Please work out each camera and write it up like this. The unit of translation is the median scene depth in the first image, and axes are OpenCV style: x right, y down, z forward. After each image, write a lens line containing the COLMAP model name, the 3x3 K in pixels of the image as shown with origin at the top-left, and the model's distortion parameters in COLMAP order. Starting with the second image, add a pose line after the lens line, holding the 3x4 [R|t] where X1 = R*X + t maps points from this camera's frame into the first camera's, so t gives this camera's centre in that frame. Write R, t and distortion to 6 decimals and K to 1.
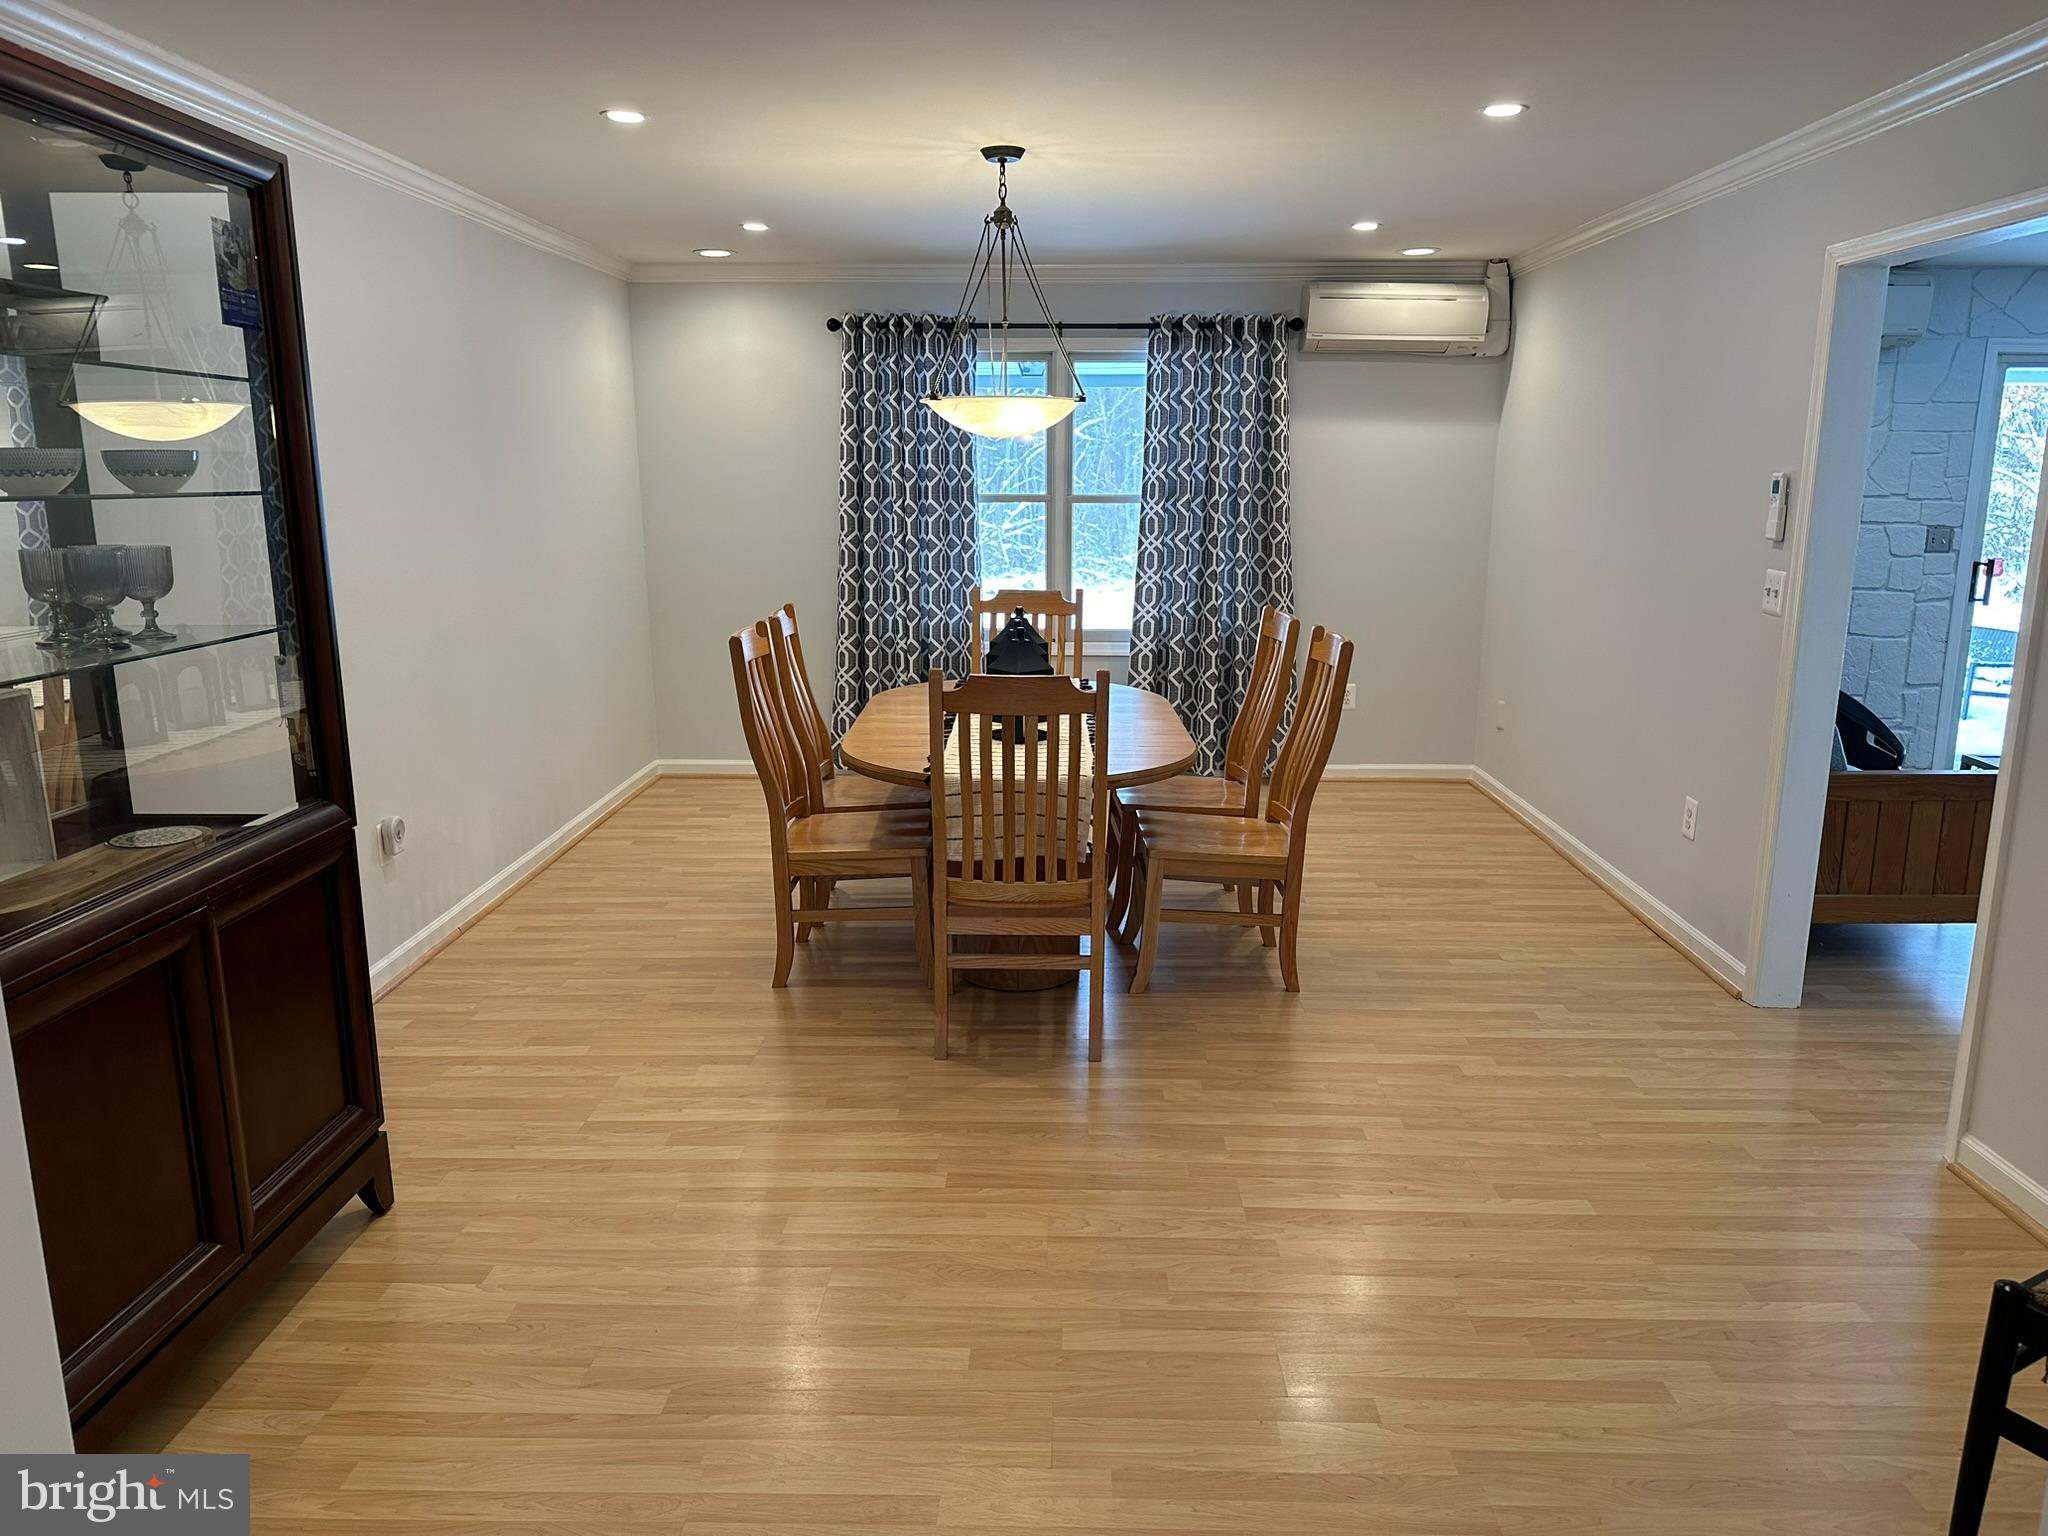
lens RADIAL K [[1419.1, 0, 1044.1], [0, 1419.1, 758.8], [0, 0, 1]] dist [0.142335, -0.246939]
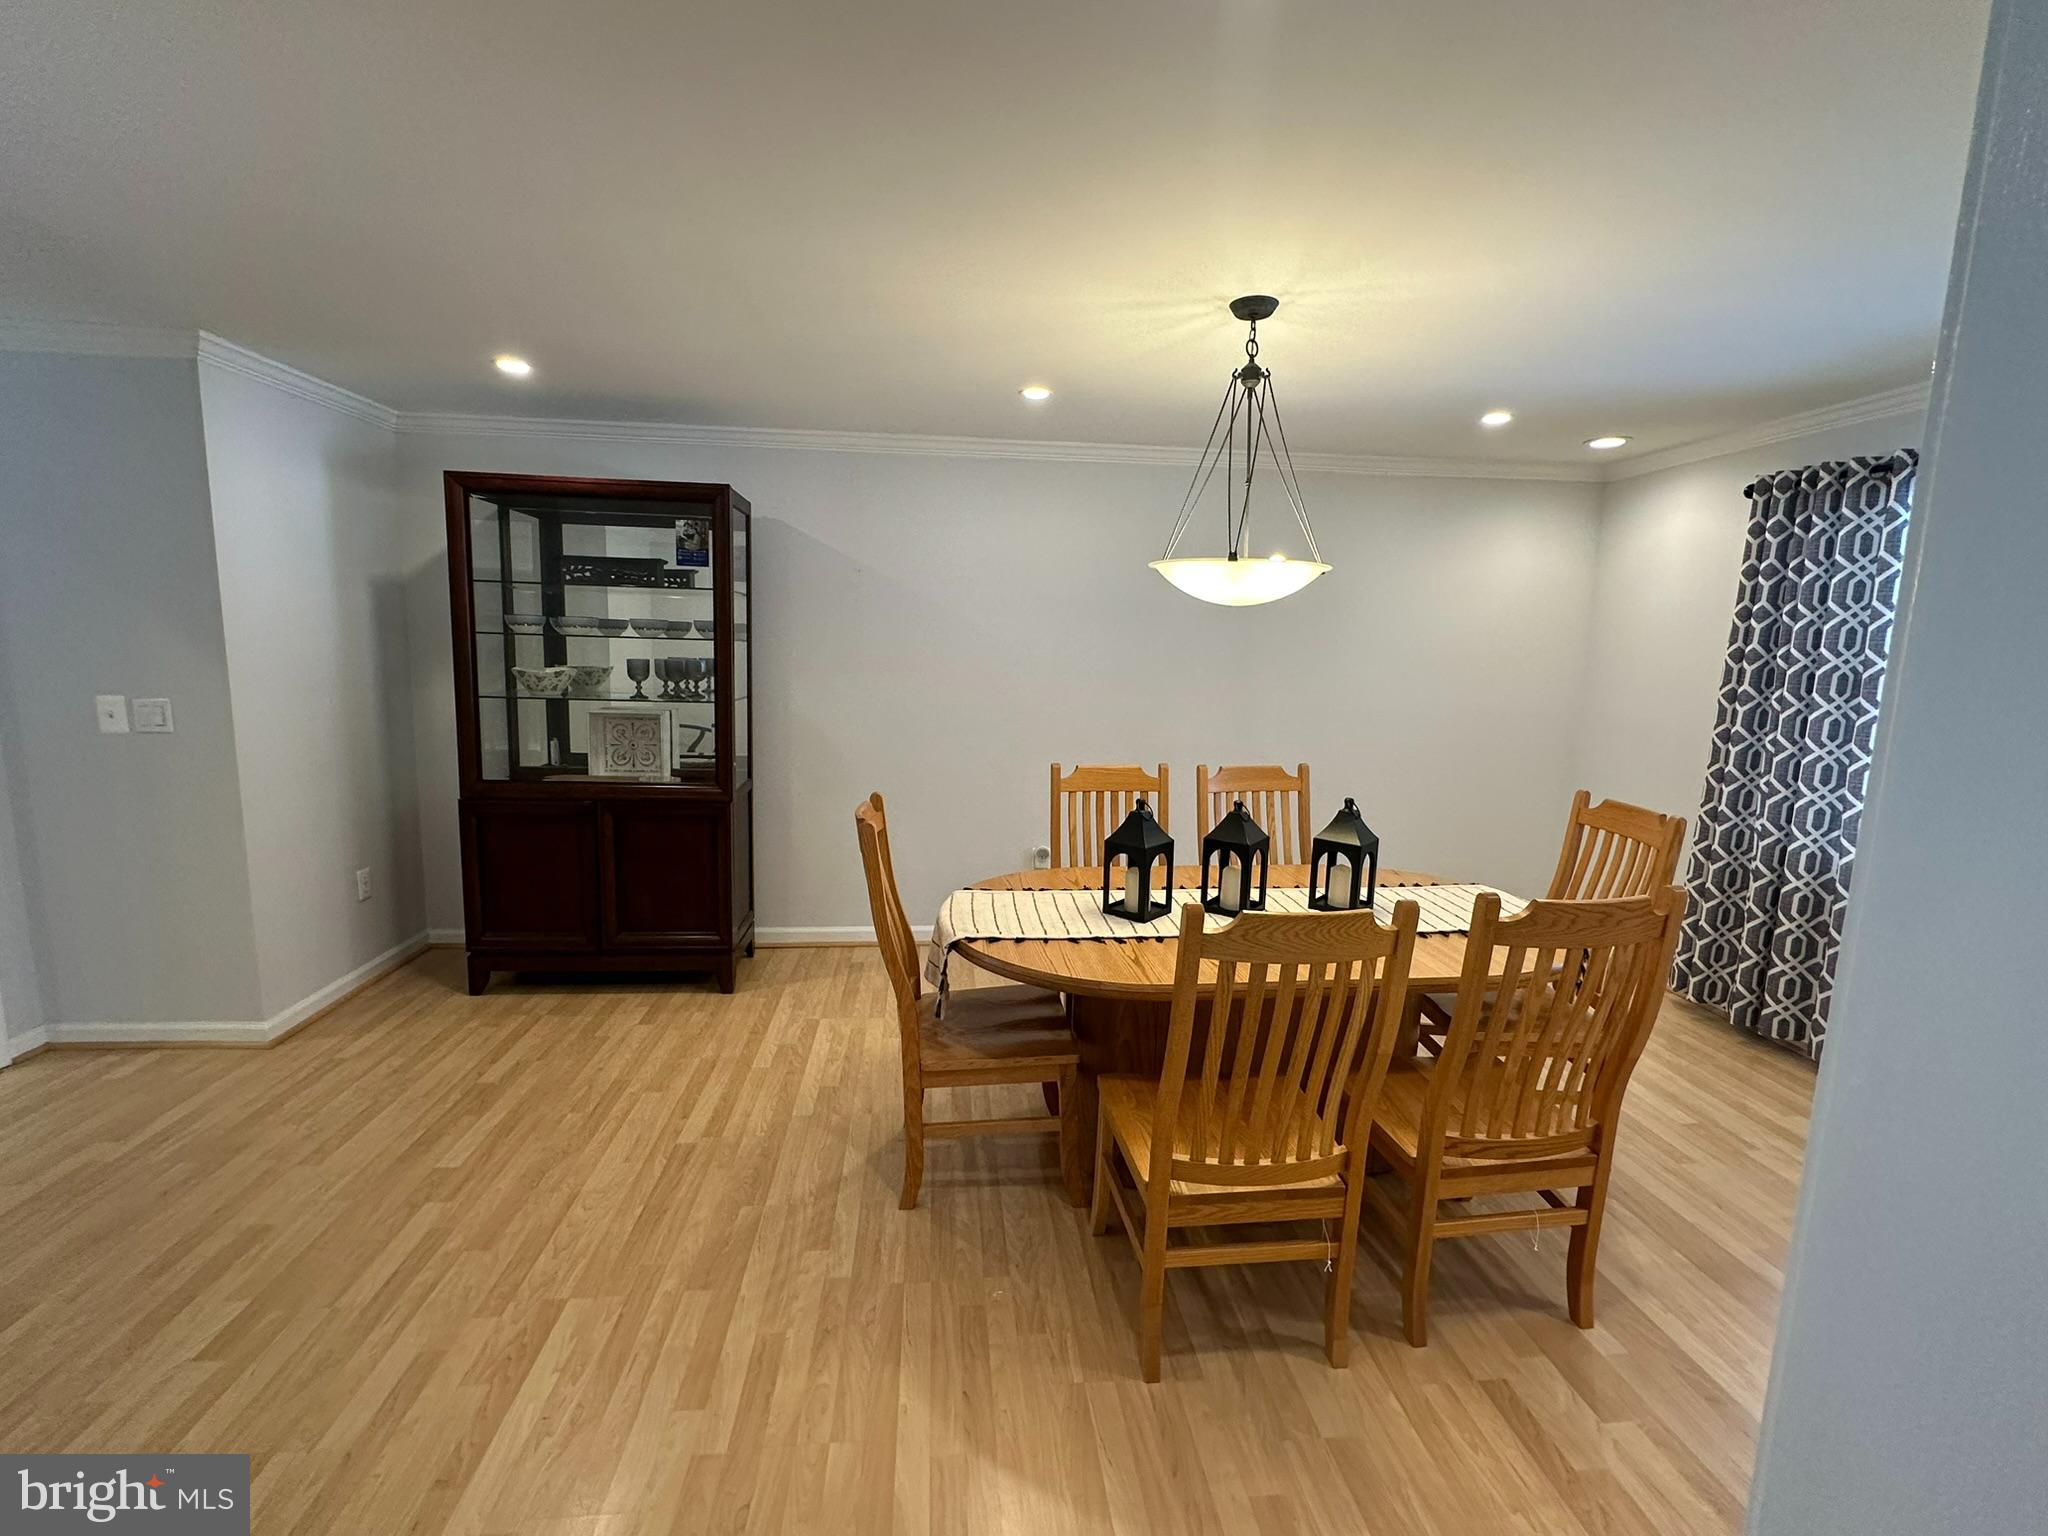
lens RADIAL K [[905.4, 0, 1024.0], [0, 905.4, 768.0], [0, 0, 1]] dist [0.026156, 0.000034]
pose [[0.103659, 0.136431, -0.985211, 0.372941], [-0.226742, 0.967706, 0.110150, -0.105466], [0.968423, 0.211971, 0.131246, 0.544269]]
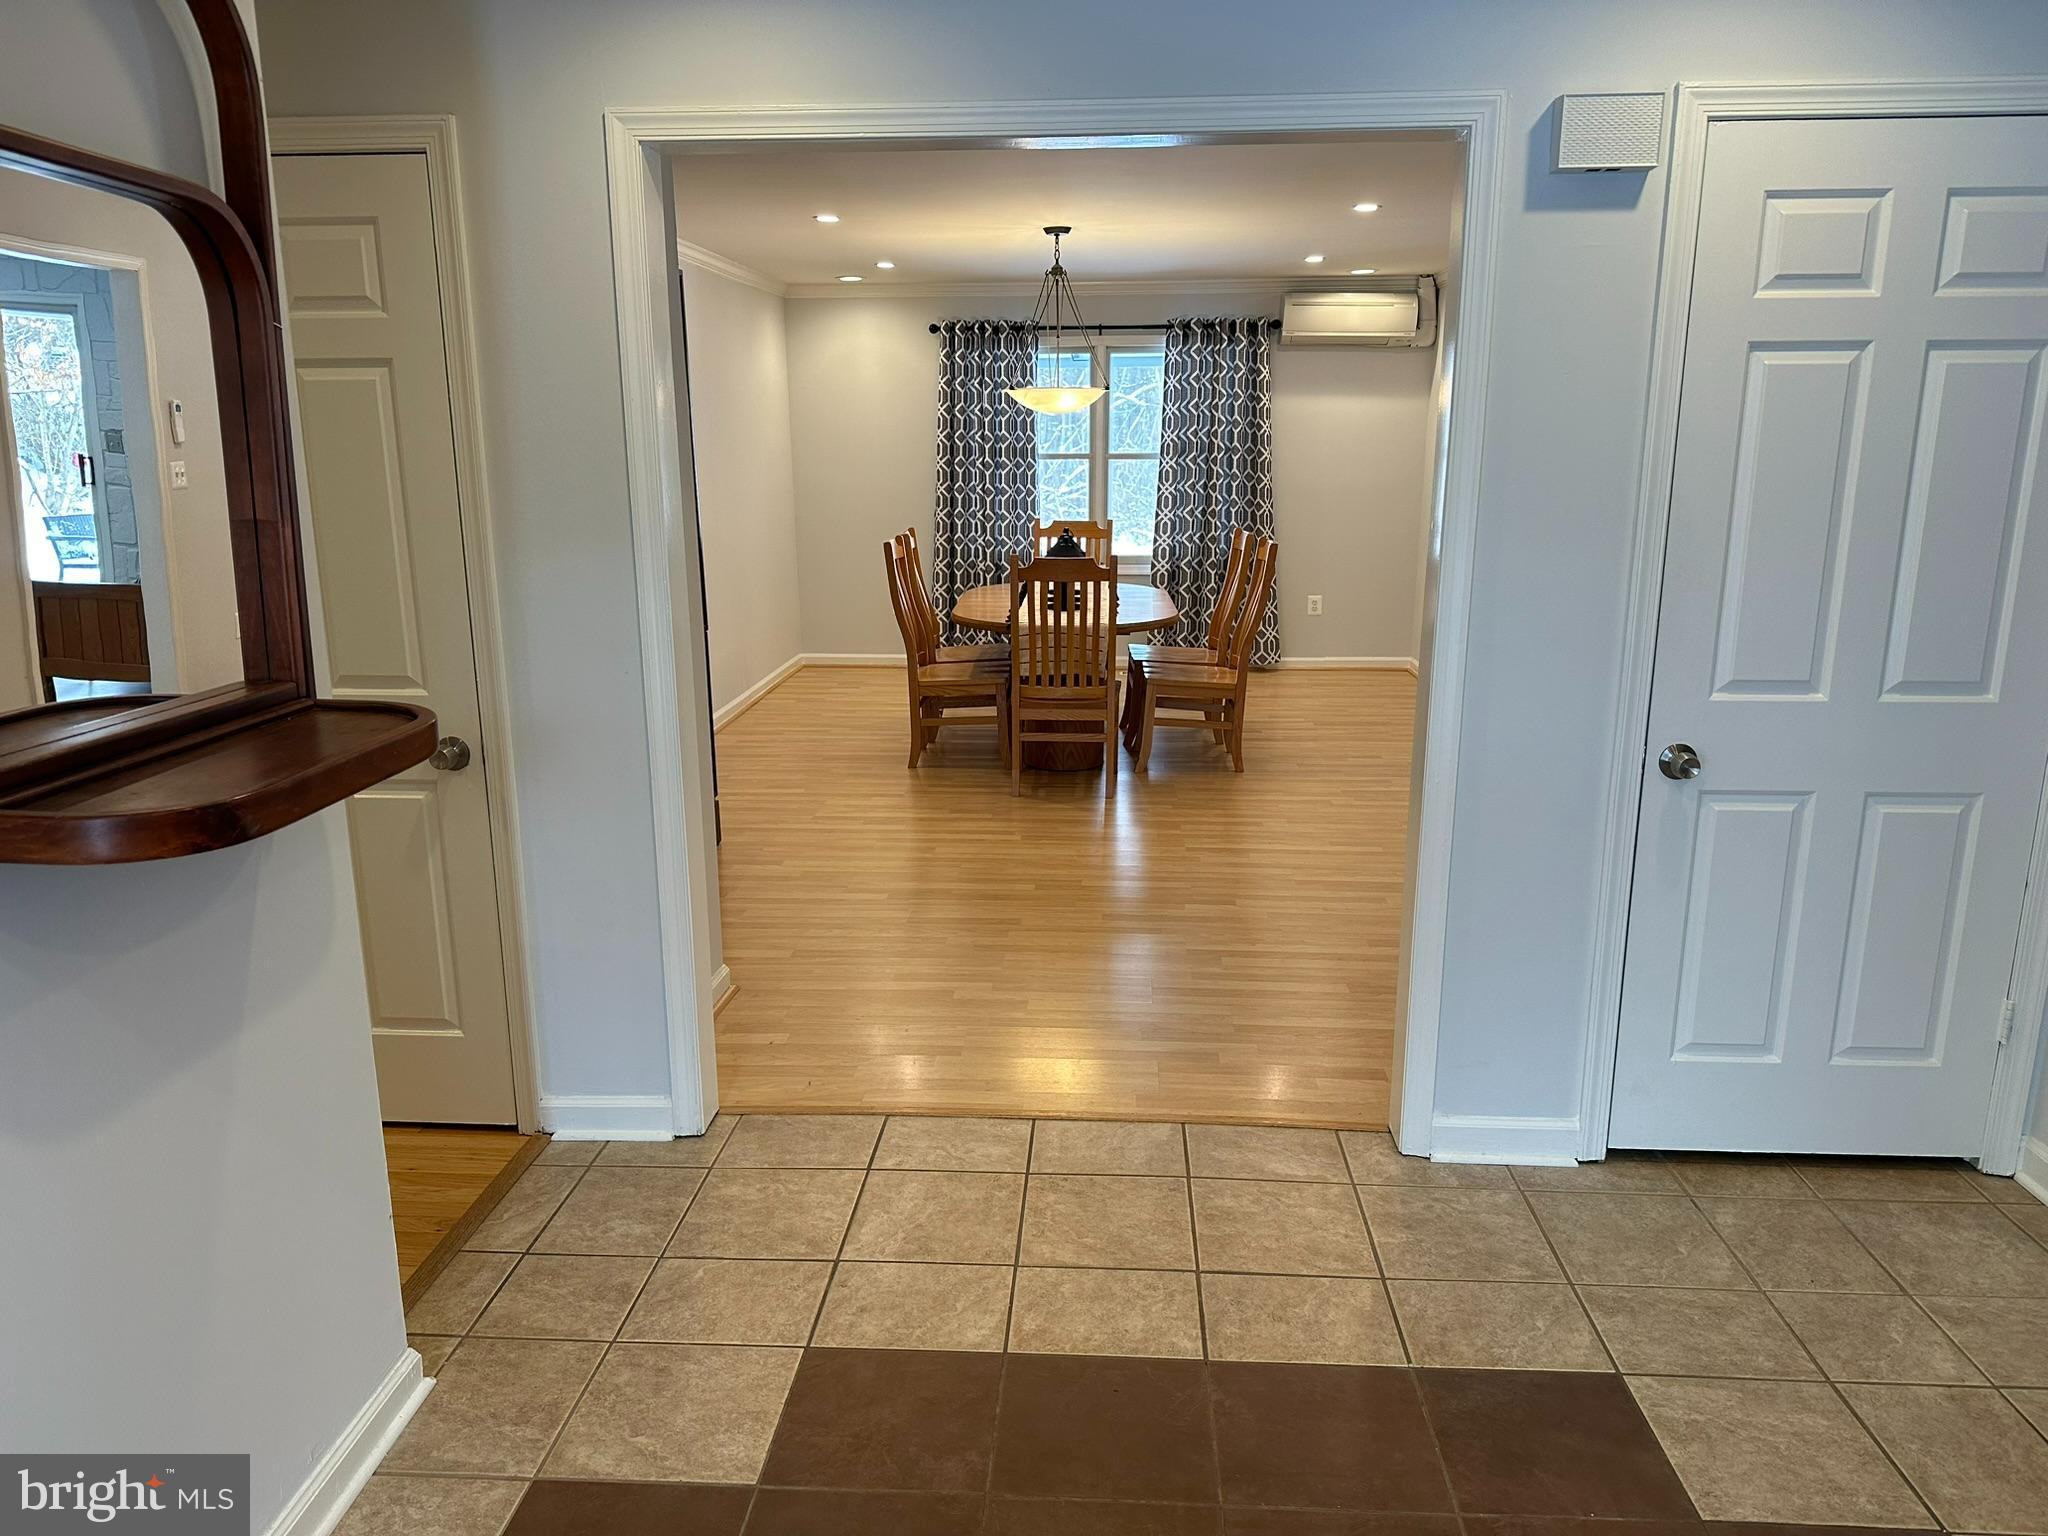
lens RADIAL K [[1421.1, 0, 1024.0], [0, 1421.1, 768.0], [0, 0, 1]] dist [0.149951, -0.246879]
pose [[0.998569, 0.006384, -0.053099, 0.014219], [-0.004824, 0.999555, 0.029444, 0.074695], [0.053263, -0.029146, 0.998155, -0.372453]]
